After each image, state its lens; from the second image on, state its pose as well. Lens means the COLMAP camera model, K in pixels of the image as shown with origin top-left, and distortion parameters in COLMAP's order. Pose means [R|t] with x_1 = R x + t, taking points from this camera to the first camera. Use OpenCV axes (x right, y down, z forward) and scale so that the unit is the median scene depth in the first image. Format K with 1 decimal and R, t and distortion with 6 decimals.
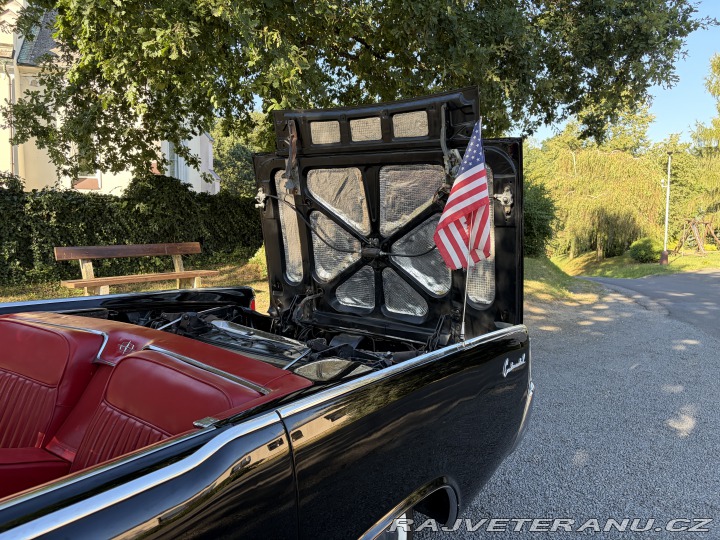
lens RADIAL K [[544.8, 0, 362.5], [0, 544.8, 269.8], [0, 0, 1]] dist [-0.008498, -0.011286]
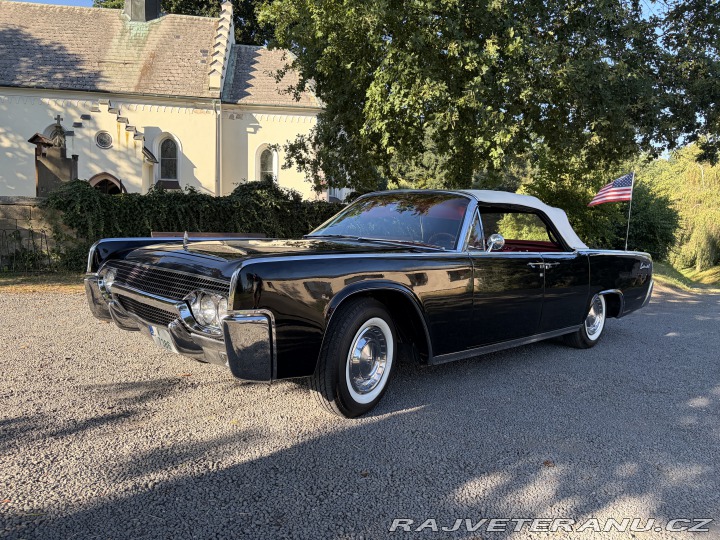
lens RADIAL K [[544.8, 0, 357.0], [0, 544.8, 271.2], [0, 0, 1]] dist [-0.008498, -0.011286]
pose [[0.979468, 0.026658, -0.199831, -0.123216], [-0.030790, 0.999371, -0.017597, 0.066546], [0.199236, 0.023389, 0.979672, -0.403354]]
